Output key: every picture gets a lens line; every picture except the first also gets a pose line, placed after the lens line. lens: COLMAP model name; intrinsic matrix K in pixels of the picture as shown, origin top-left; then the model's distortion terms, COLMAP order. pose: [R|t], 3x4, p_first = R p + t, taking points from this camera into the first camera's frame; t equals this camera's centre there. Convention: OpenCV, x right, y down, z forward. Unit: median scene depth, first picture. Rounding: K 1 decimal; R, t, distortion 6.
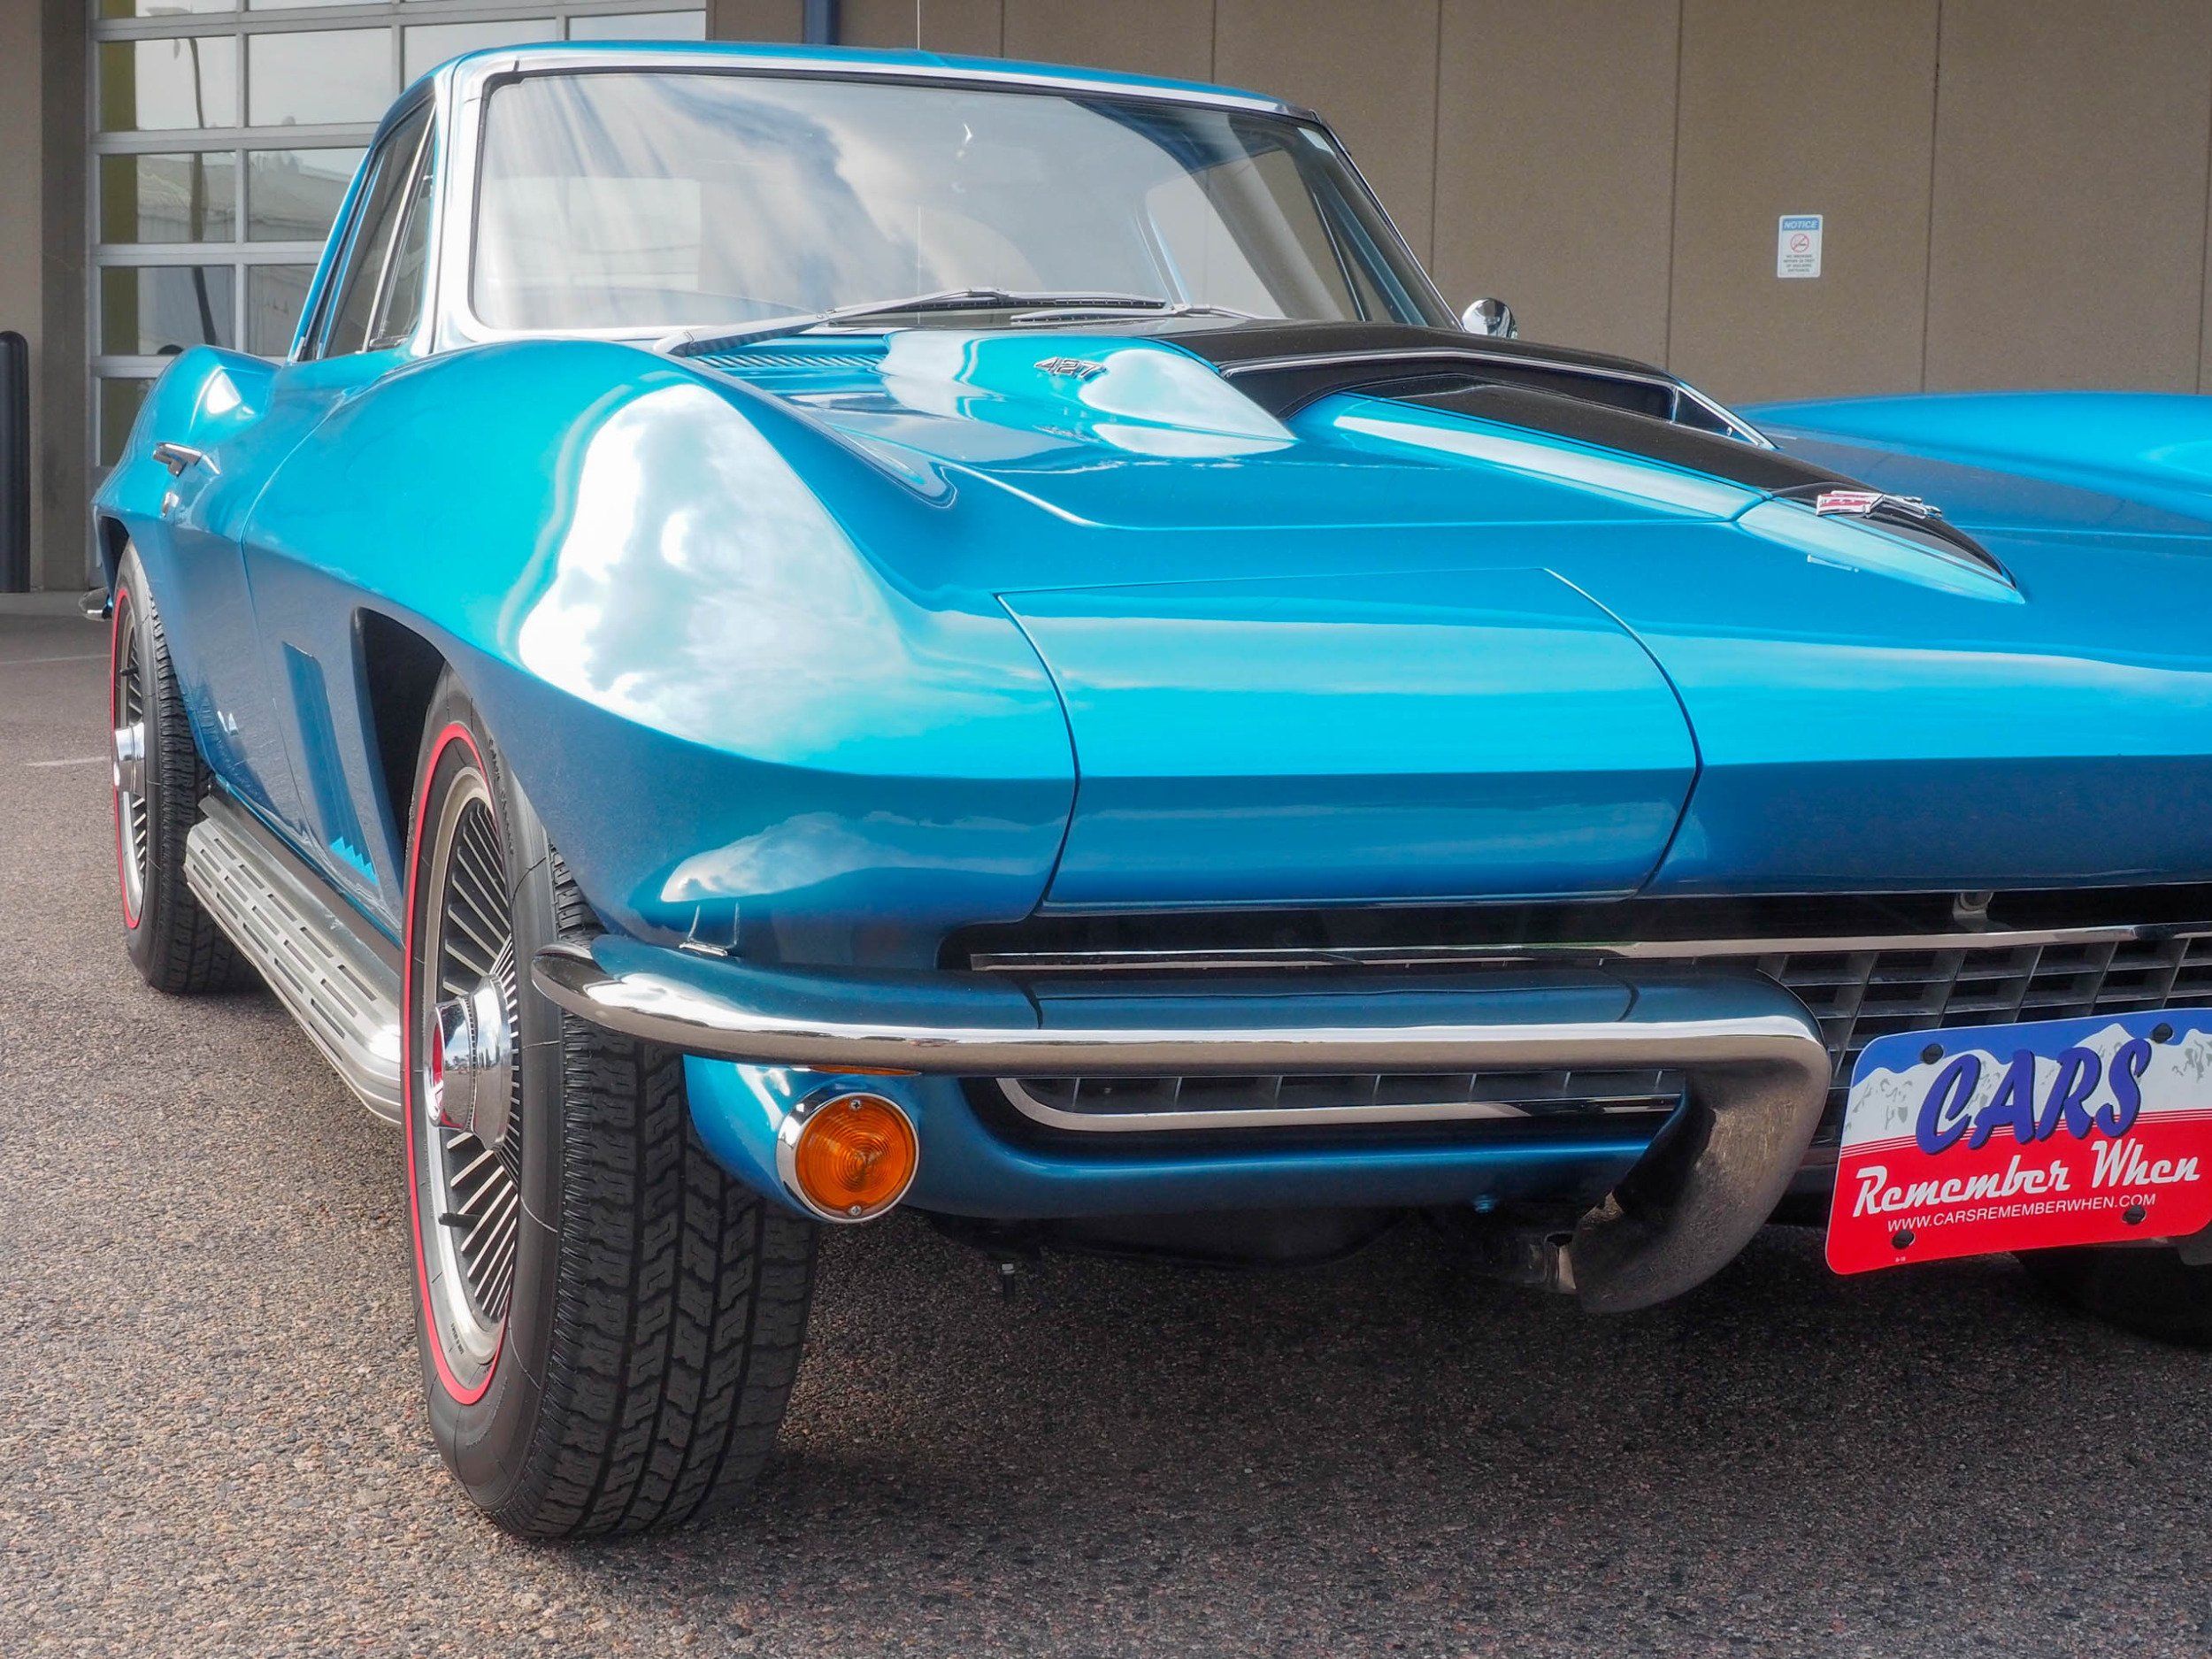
lens RADIAL K [[3161.2, 0, 1106.5], [0, 3161.2, 826.5], [0, 0, 1]] dist [0.012467, -0.013720]
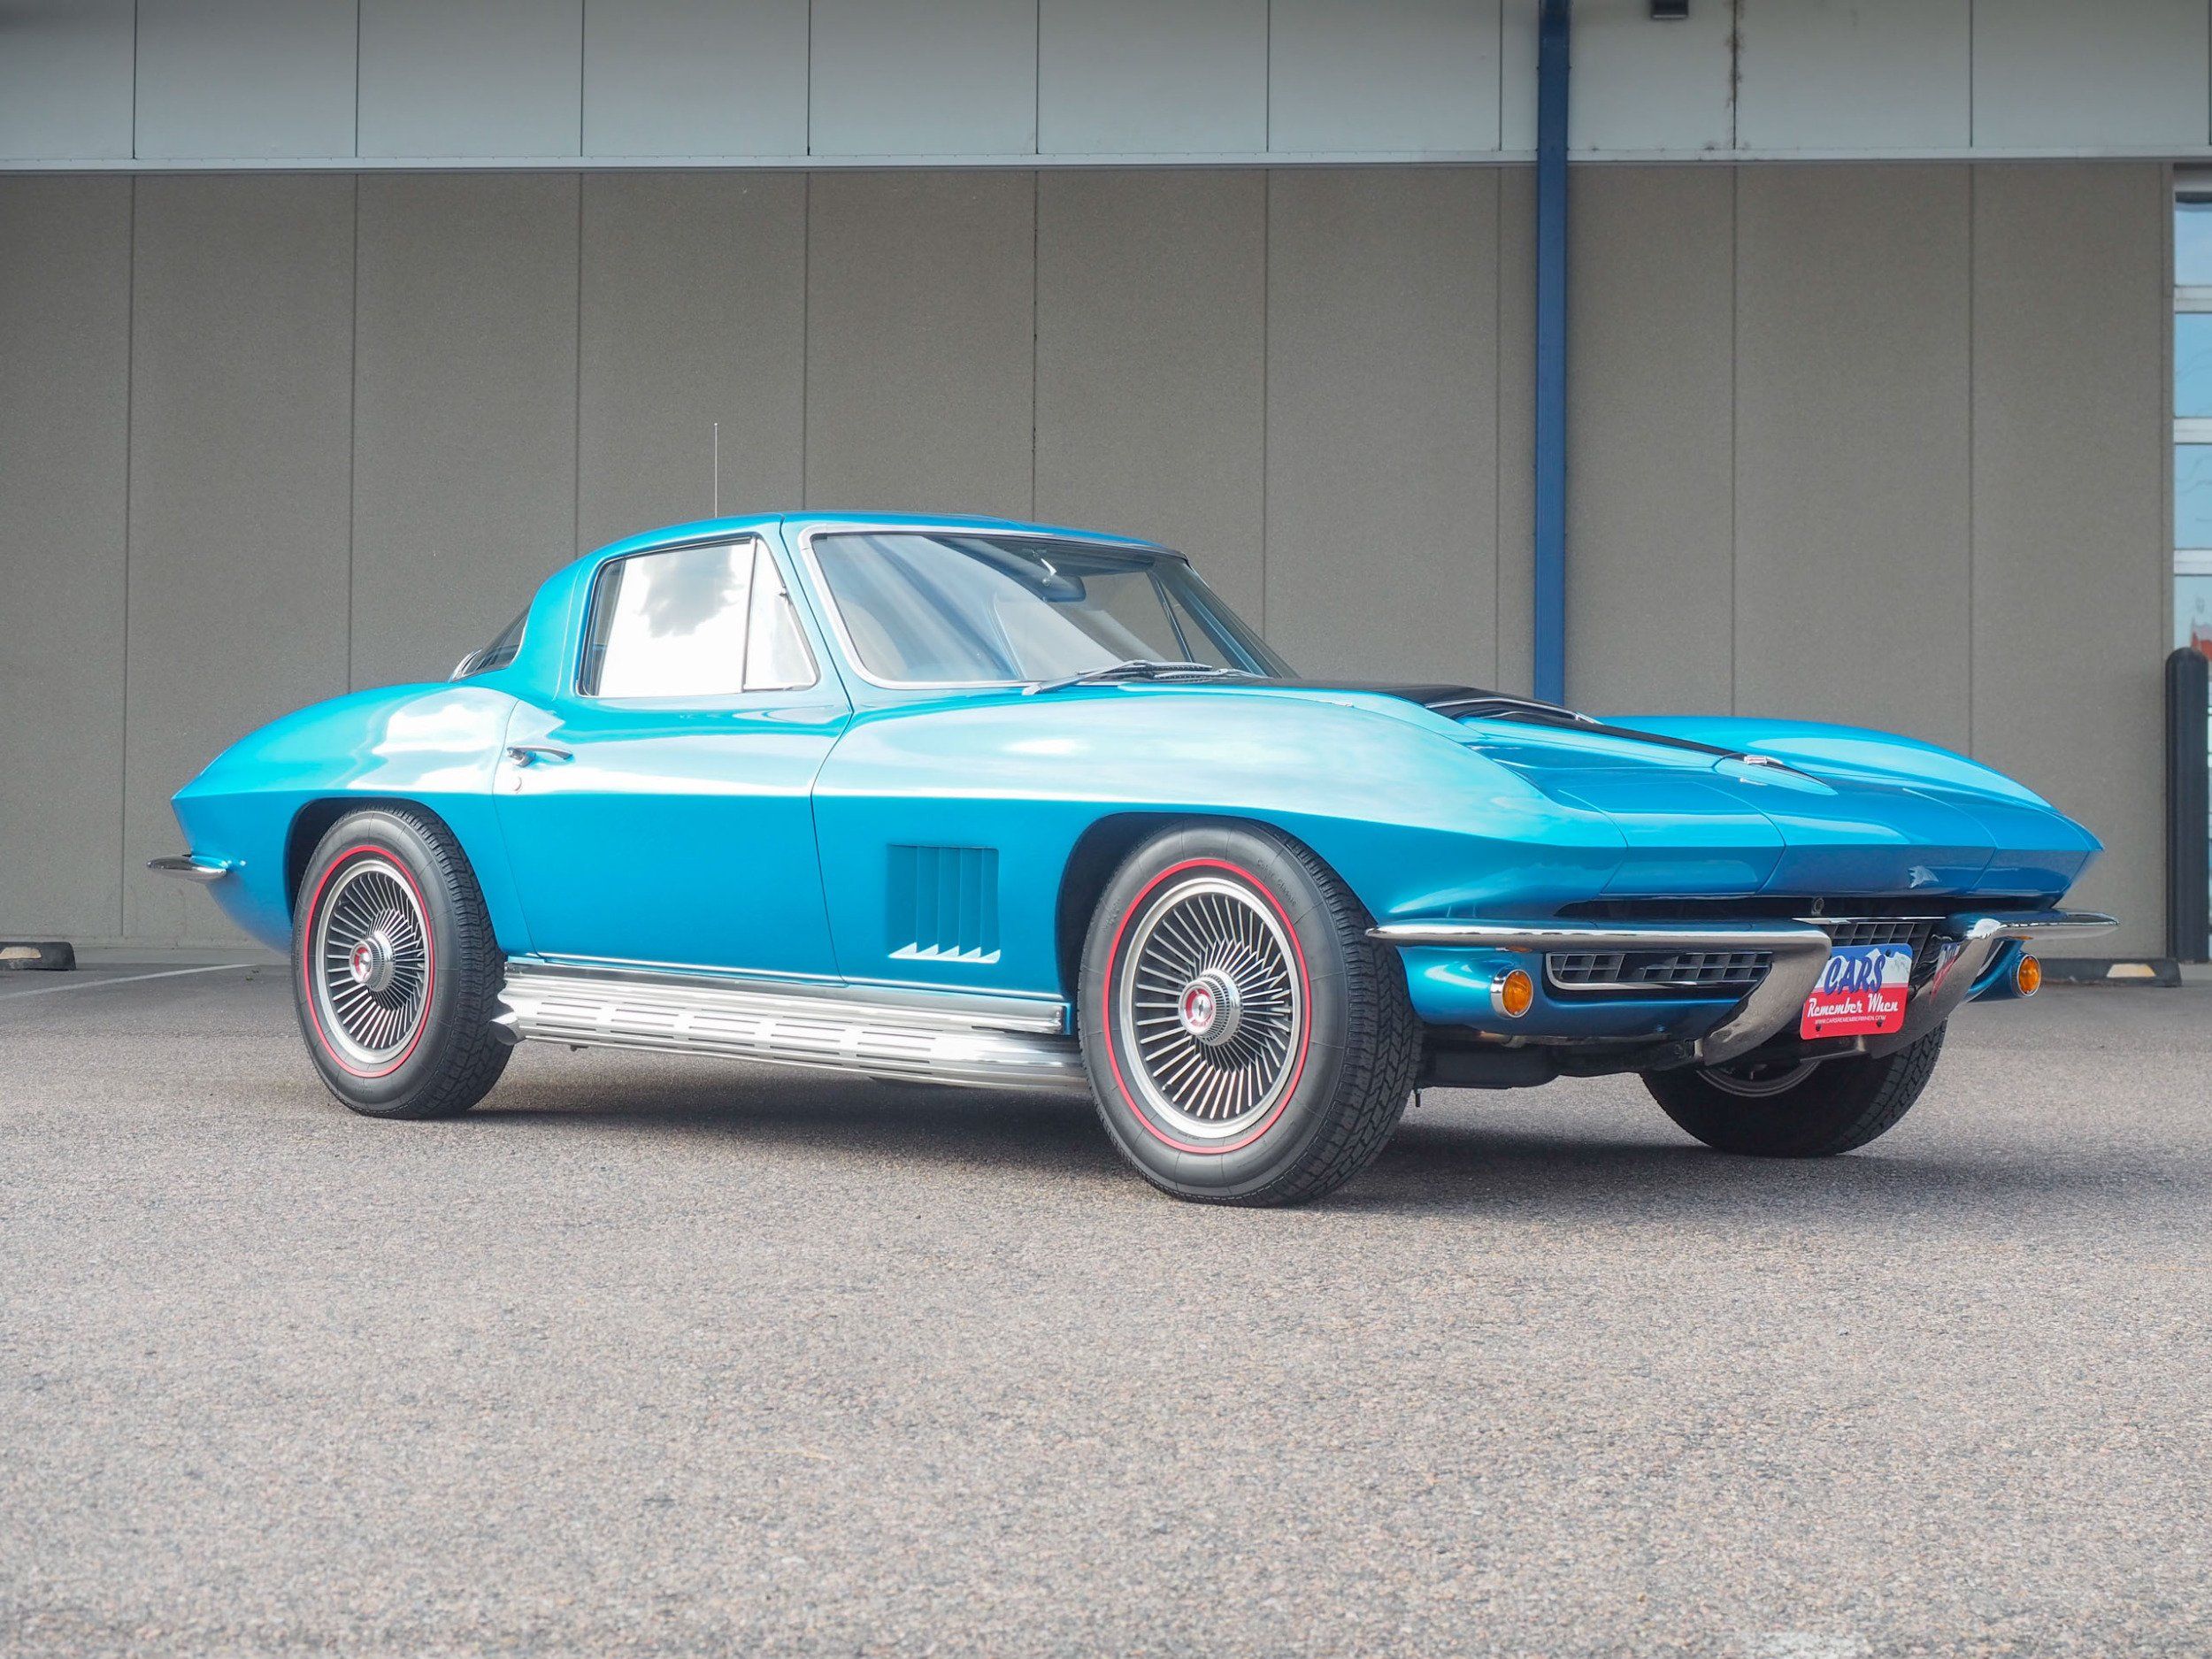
lens RADIAL K [[3767.4, 0, 1104.5], [0, 3767.4, 828.1], [0, 0, 1]] dist [-0.000264, -0.068663]
pose [[0.930759, -0.009691, 0.365504, -1.458036], [0.047856, 0.994278, -0.095501, 0.233222], [-0.362487, 0.106380, 0.925898, -1.740556]]
